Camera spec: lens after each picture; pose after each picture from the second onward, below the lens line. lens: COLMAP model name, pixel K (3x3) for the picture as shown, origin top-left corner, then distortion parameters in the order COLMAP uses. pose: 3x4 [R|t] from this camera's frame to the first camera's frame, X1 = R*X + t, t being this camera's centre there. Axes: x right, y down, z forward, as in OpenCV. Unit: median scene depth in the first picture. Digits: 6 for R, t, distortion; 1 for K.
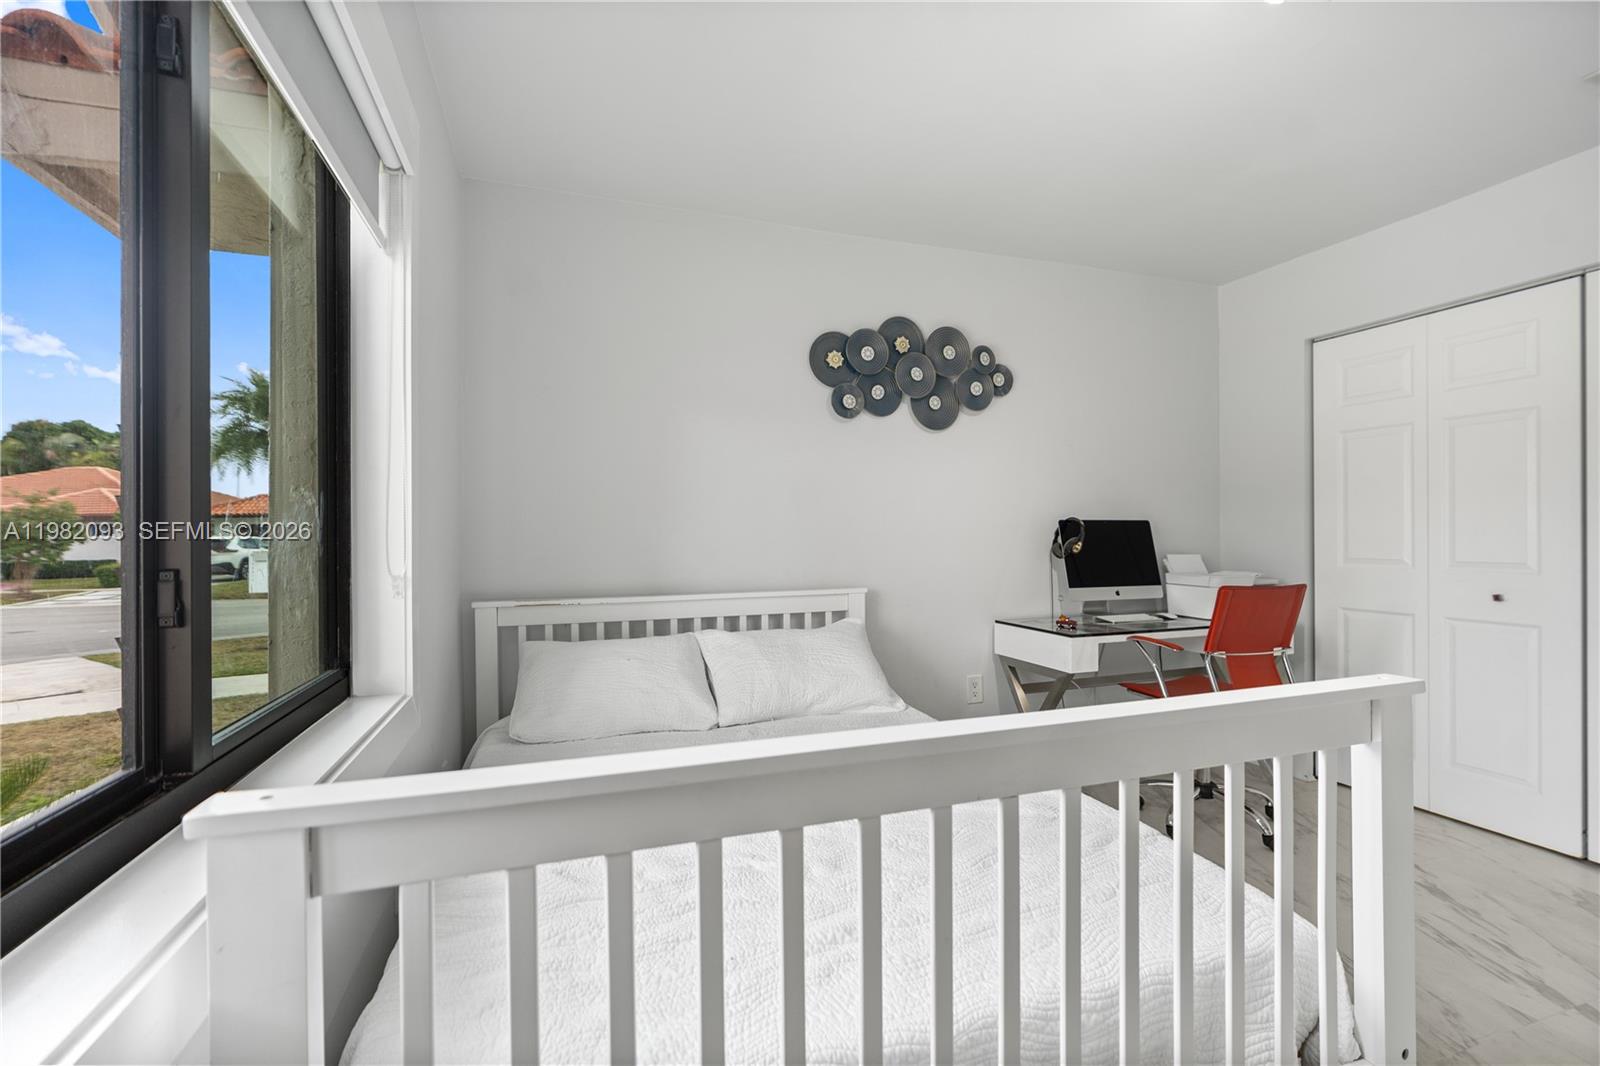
lens RADIAL K [[718.1, 0, 800.0], [0, 718.1, 533.0], [0, 0, 1]] dist [-0.001253, 0.001056]
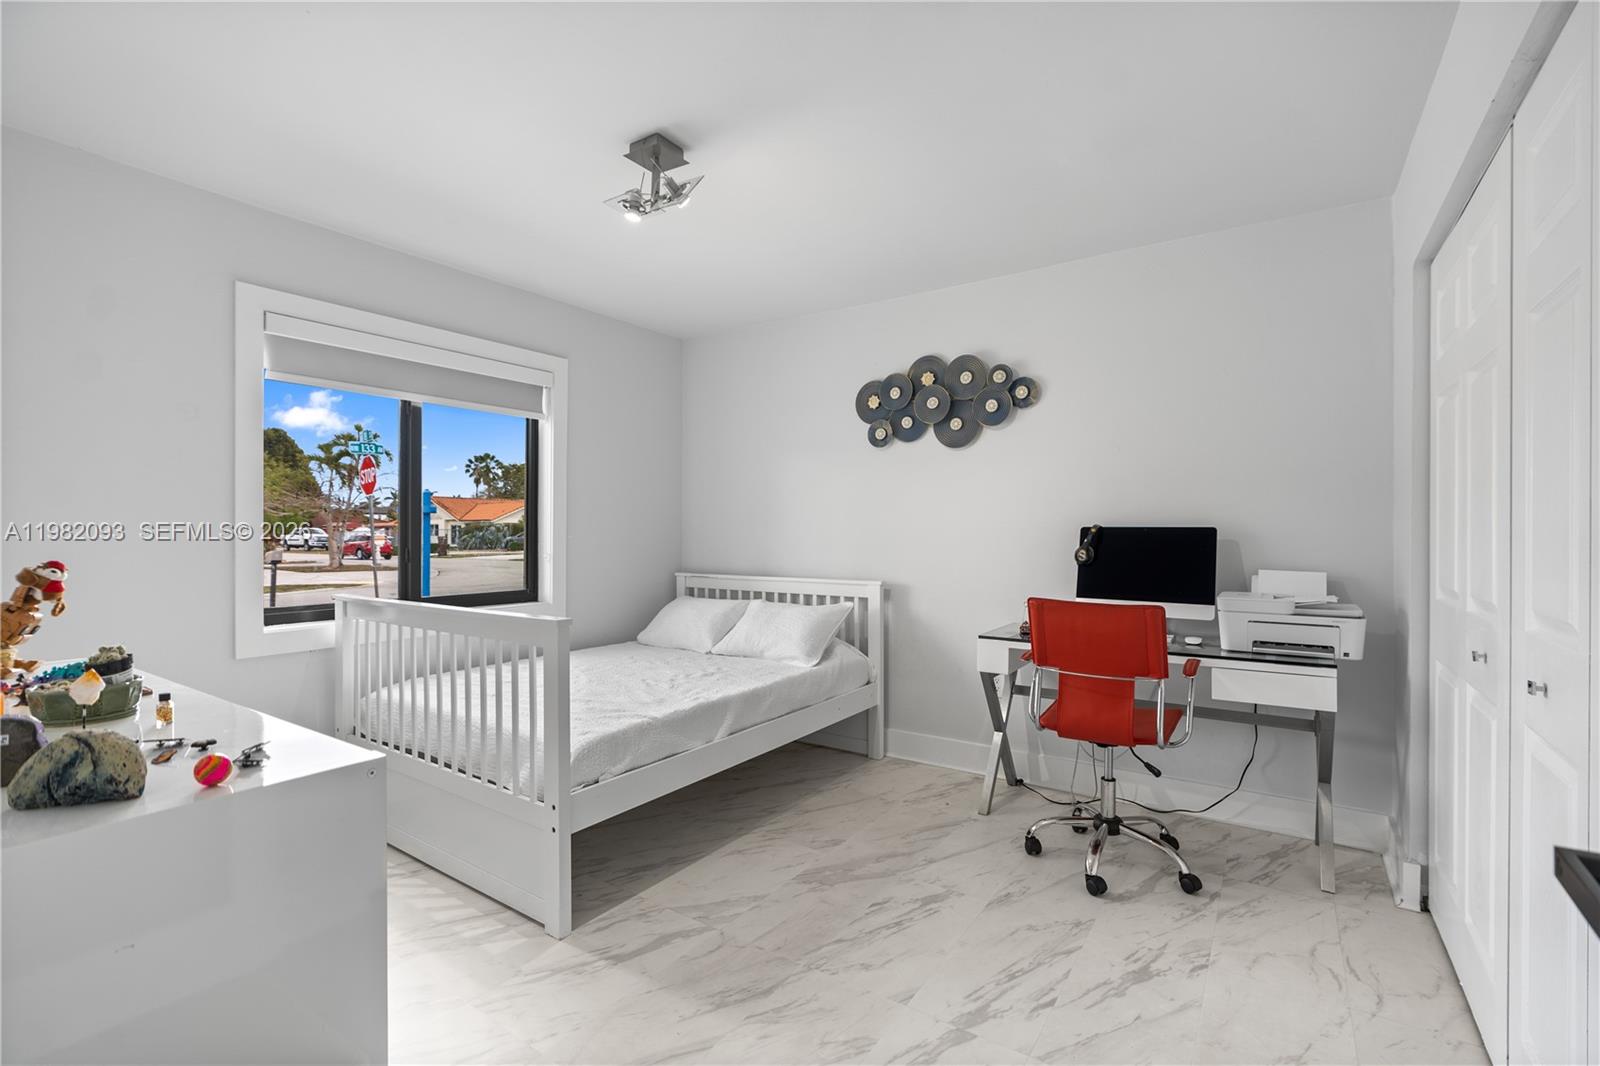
lens RADIAL K [[718.1, 0, 800.0], [0, 718.1, 533.0], [0, 0, 1]] dist [-0.001253, 0.001056]
pose [[0.588367, 0.011837, -0.808507, 0.991448], [0.000170, 0.999891, 0.014763, -0.026556], [0.808594, -0.008824, 0.588301, 0.133538]]
